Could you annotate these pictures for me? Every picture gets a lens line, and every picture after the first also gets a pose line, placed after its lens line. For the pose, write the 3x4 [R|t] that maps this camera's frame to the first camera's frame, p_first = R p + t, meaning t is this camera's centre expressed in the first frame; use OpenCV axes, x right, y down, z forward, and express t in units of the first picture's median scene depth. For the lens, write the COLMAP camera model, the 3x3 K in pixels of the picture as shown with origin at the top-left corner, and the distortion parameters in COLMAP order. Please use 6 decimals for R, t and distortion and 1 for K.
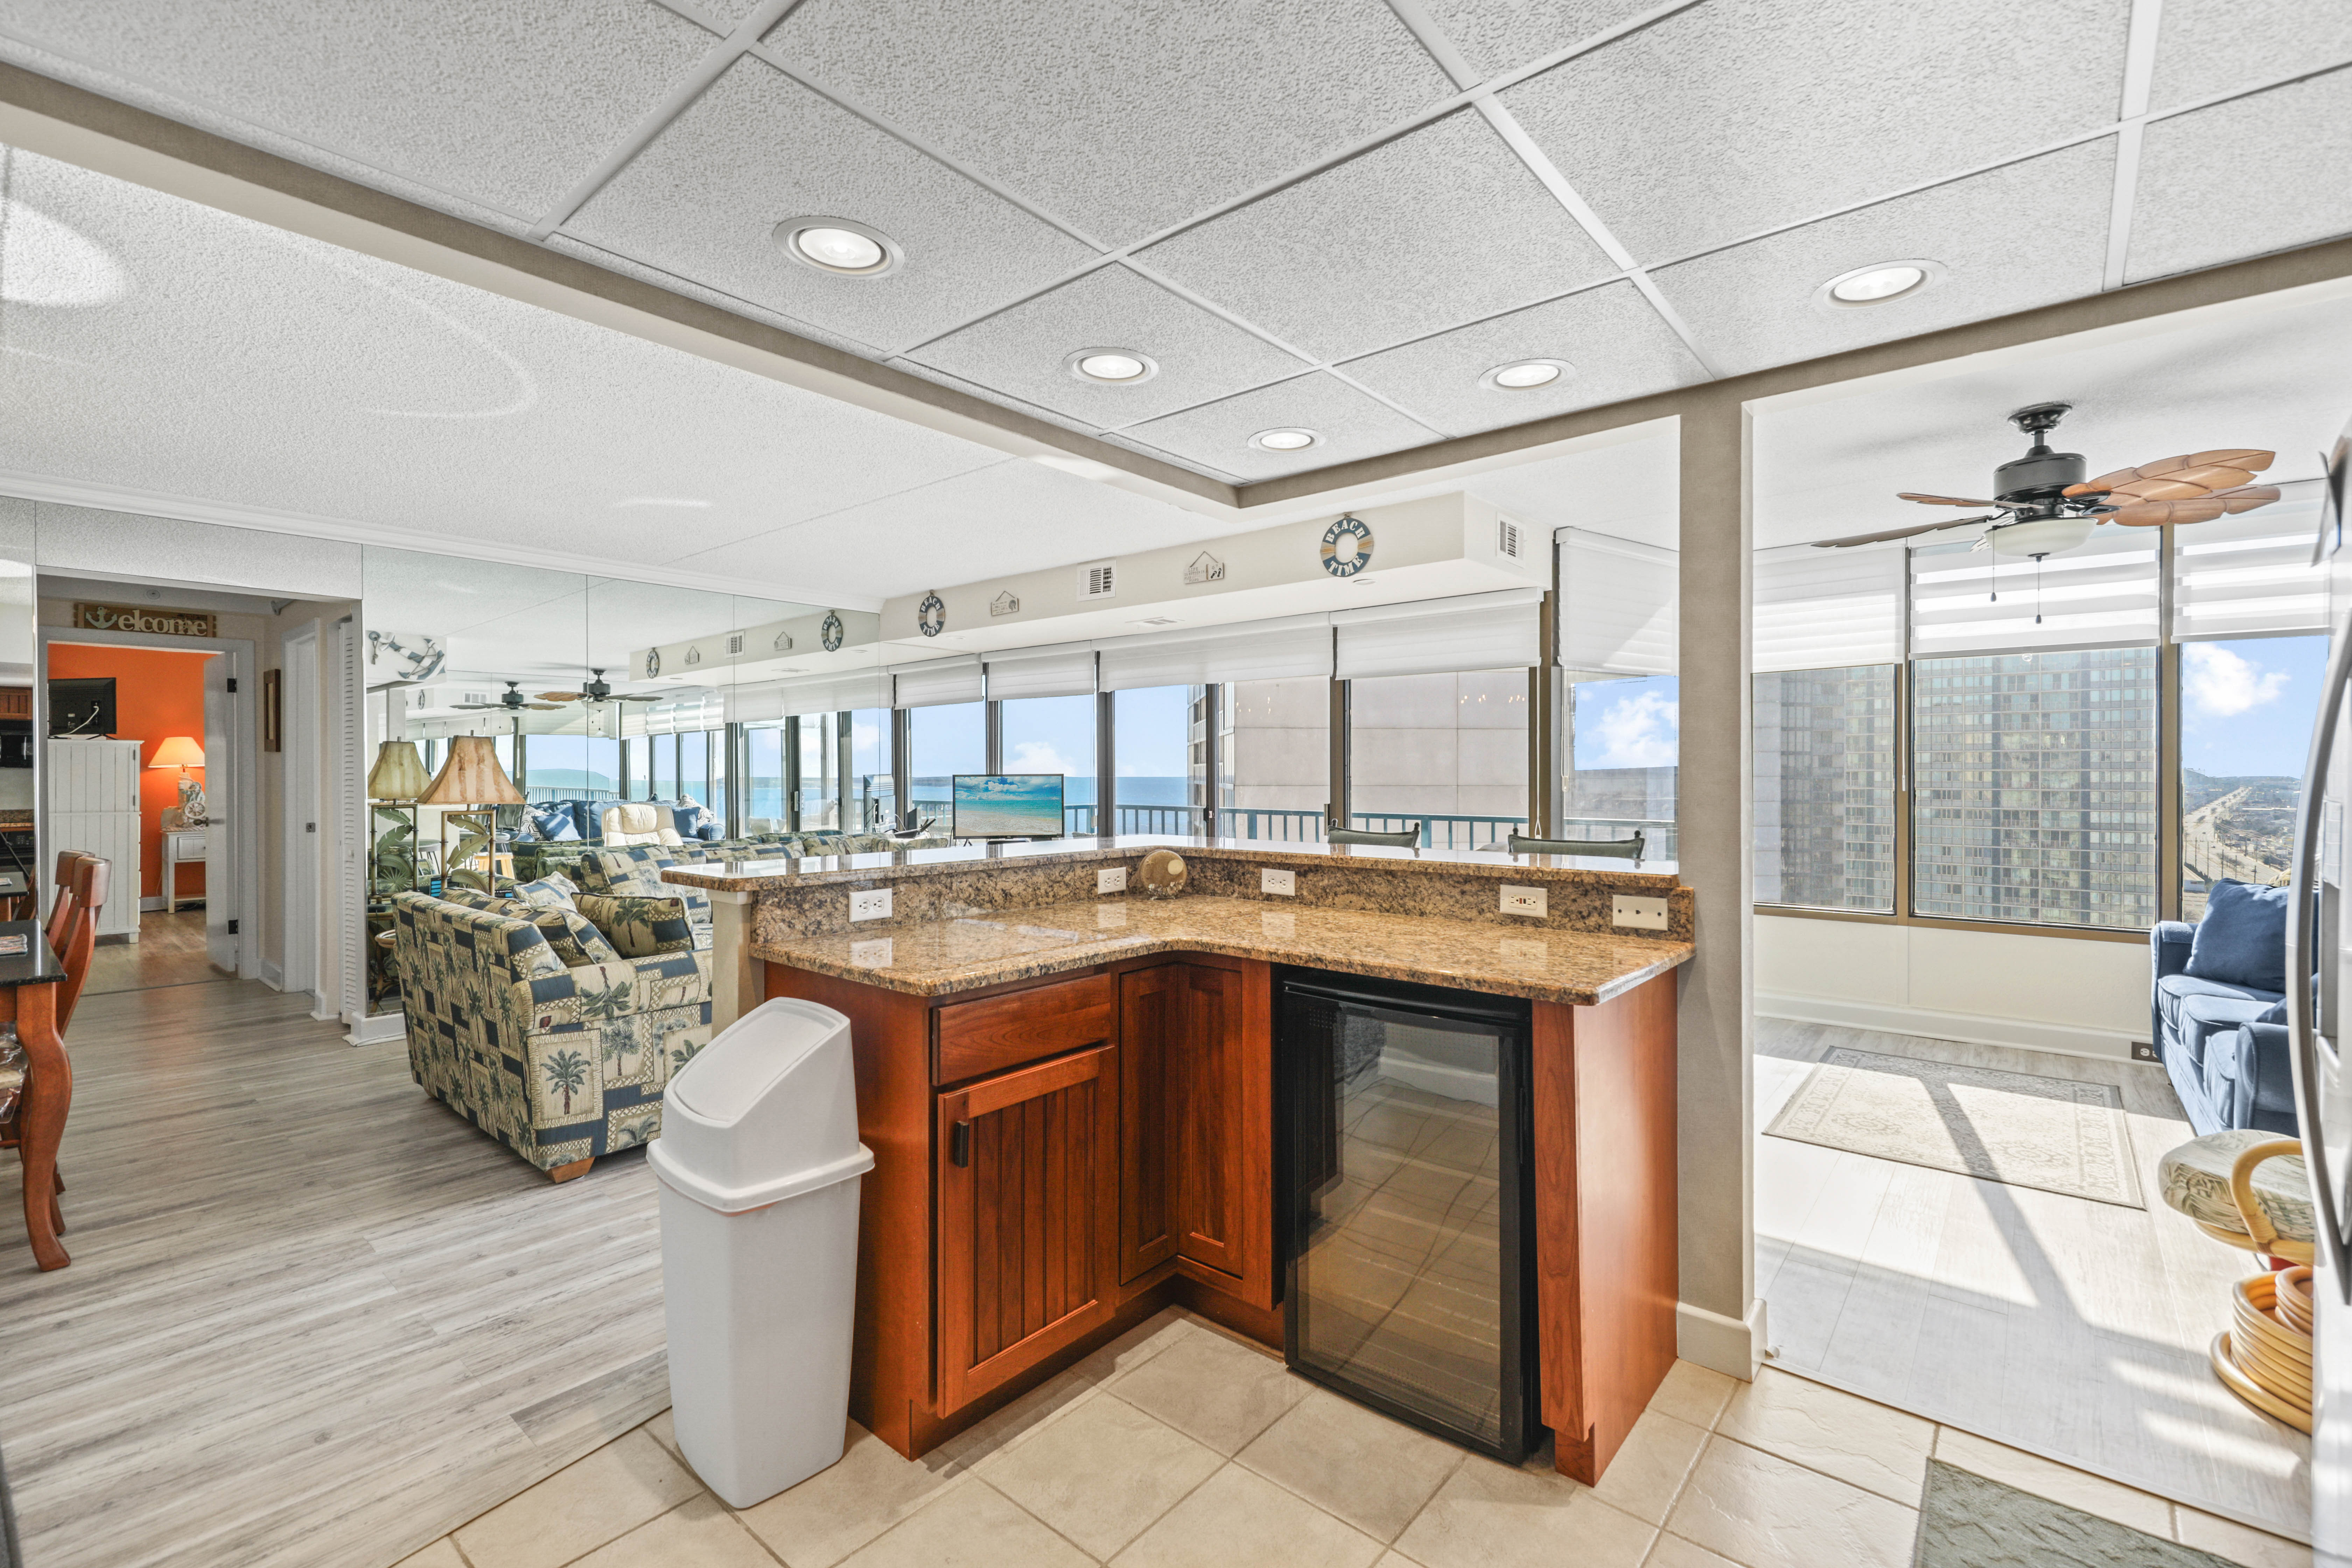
lens RADIAL K [[1046.7, 0, 1176.0], [0, 1046.7, 784.0], [0, 0, 1]] dist [0.009117, 0.000055]
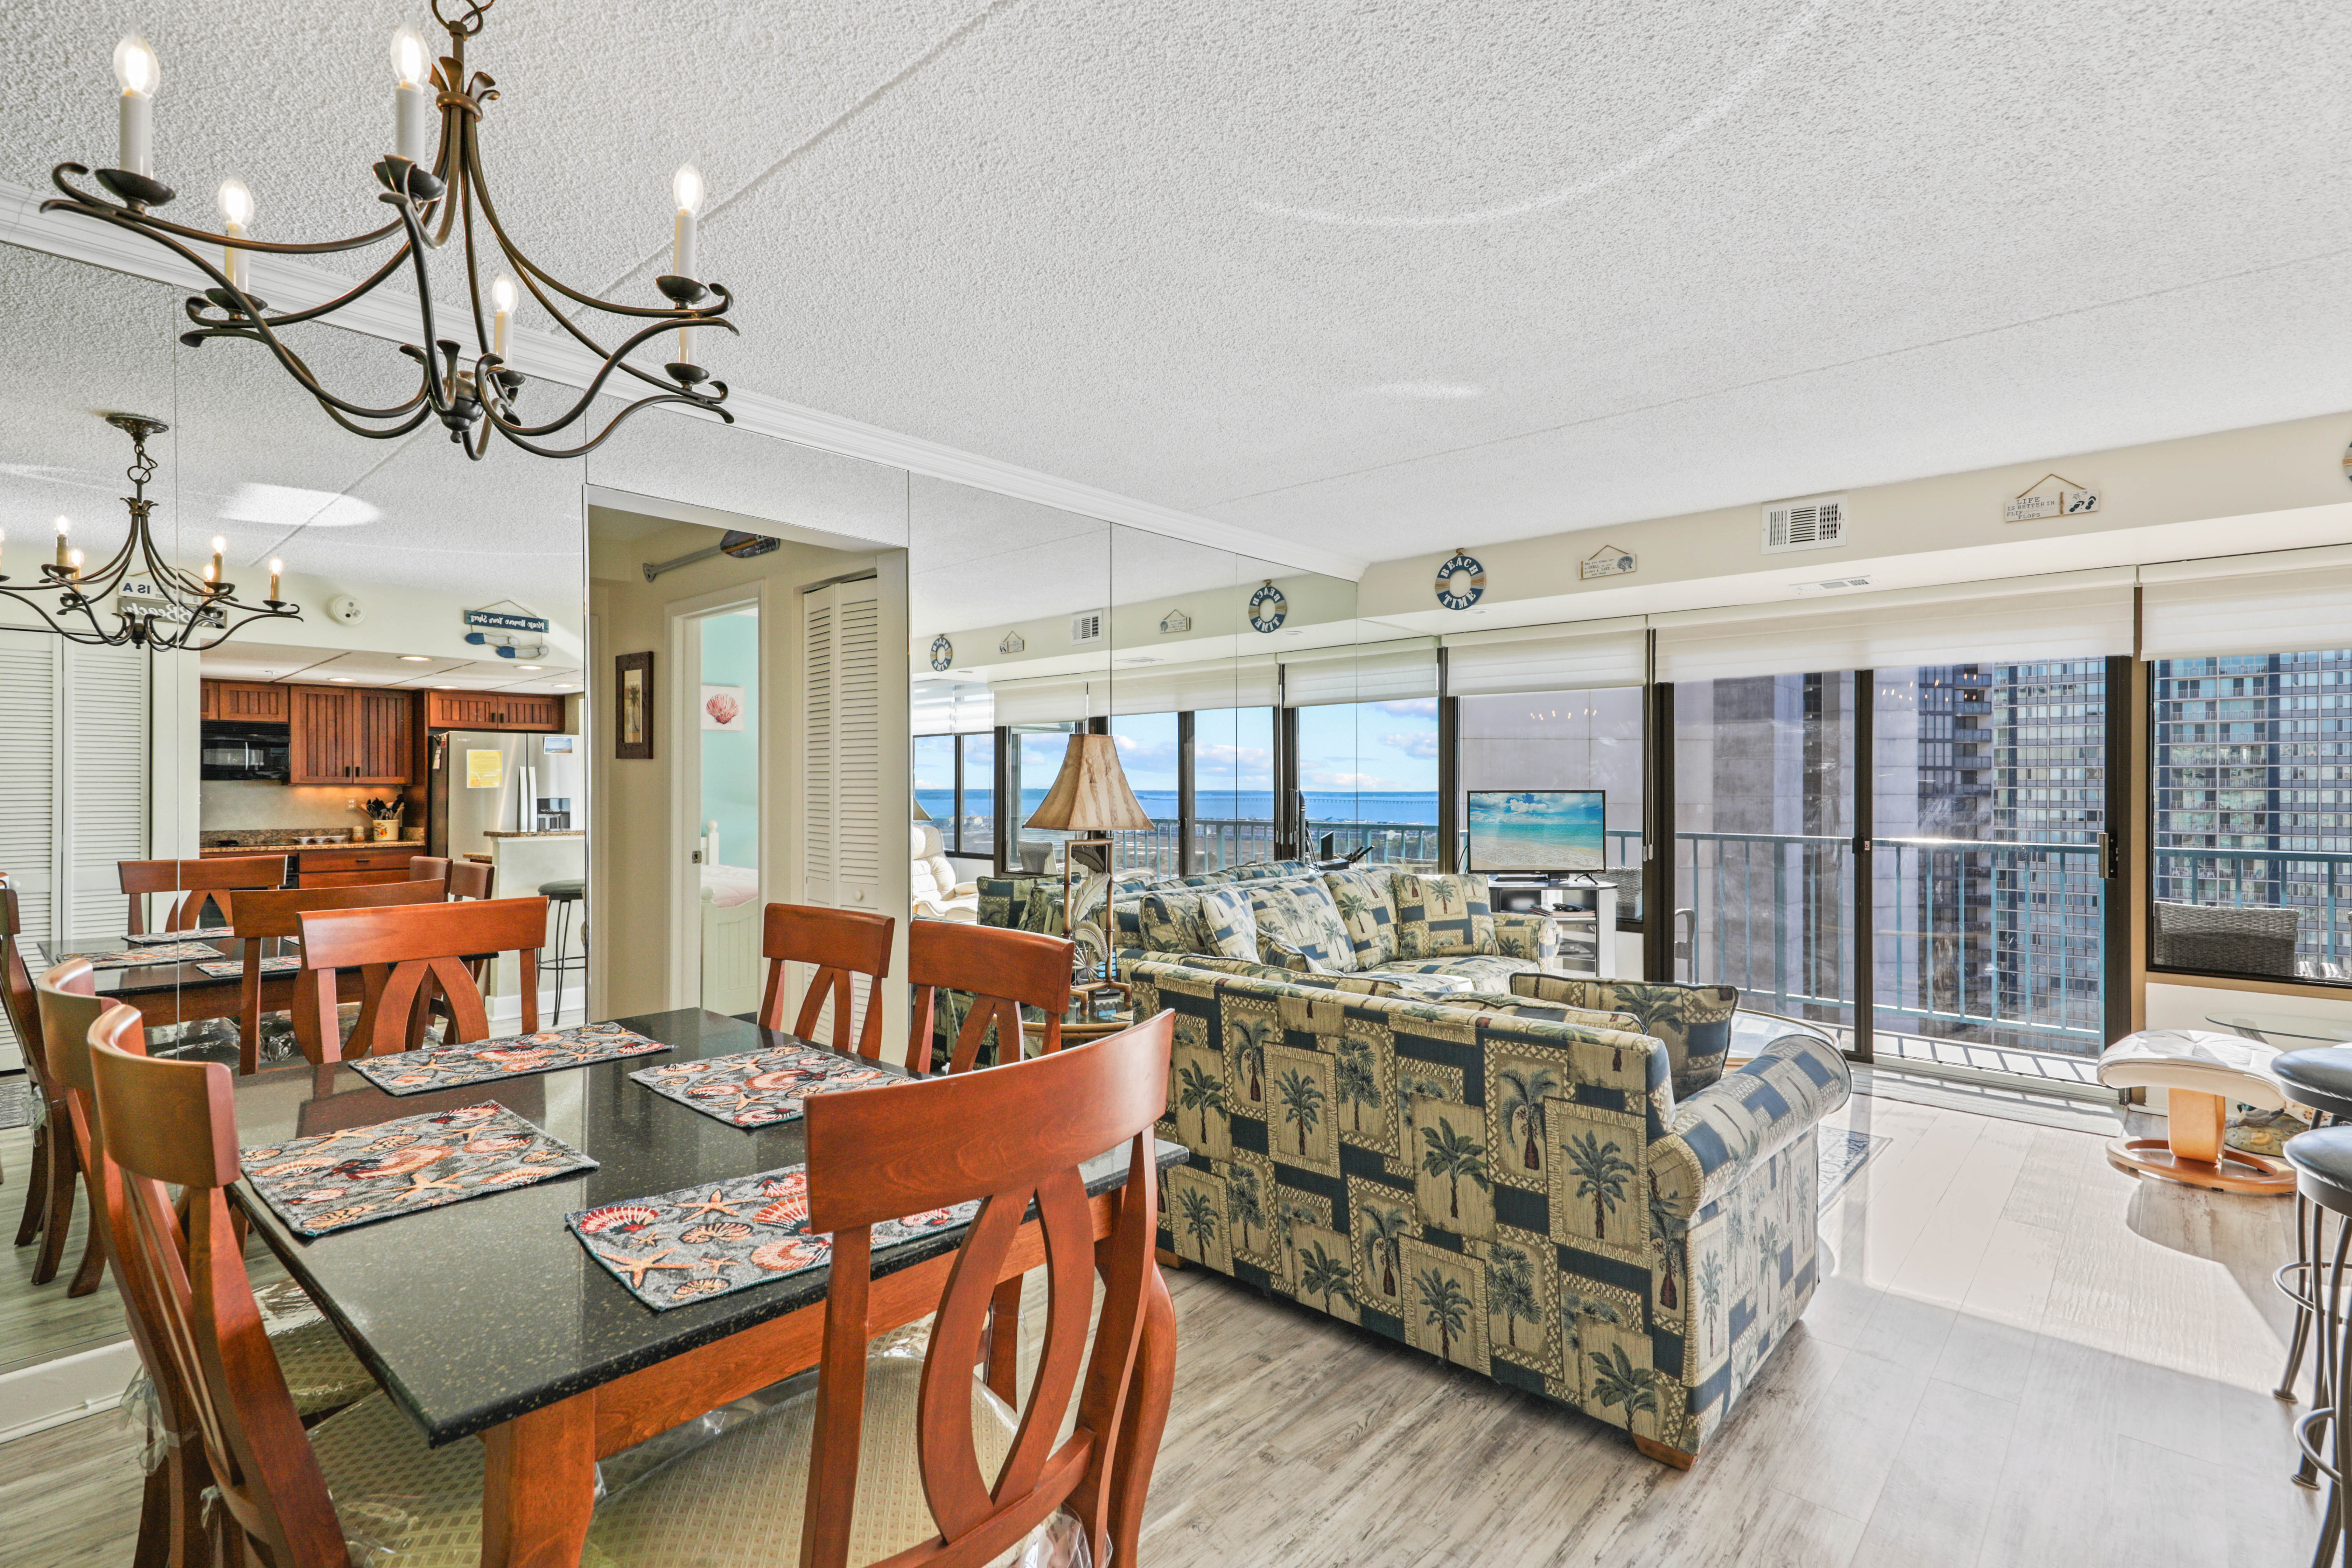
lens RADIAL K [[1155.3, 0, 1176.0], [0, 1155.3, 784.0], [0, 0, 1]] dist [0.023741, 0.000150]
pose [[0.999507, 0.003221, -0.031243, -0.315527], [-0.003667, 0.999892, -0.014244, -0.000607], [0.031194, 0.014351, 0.999410, 0.116948]]
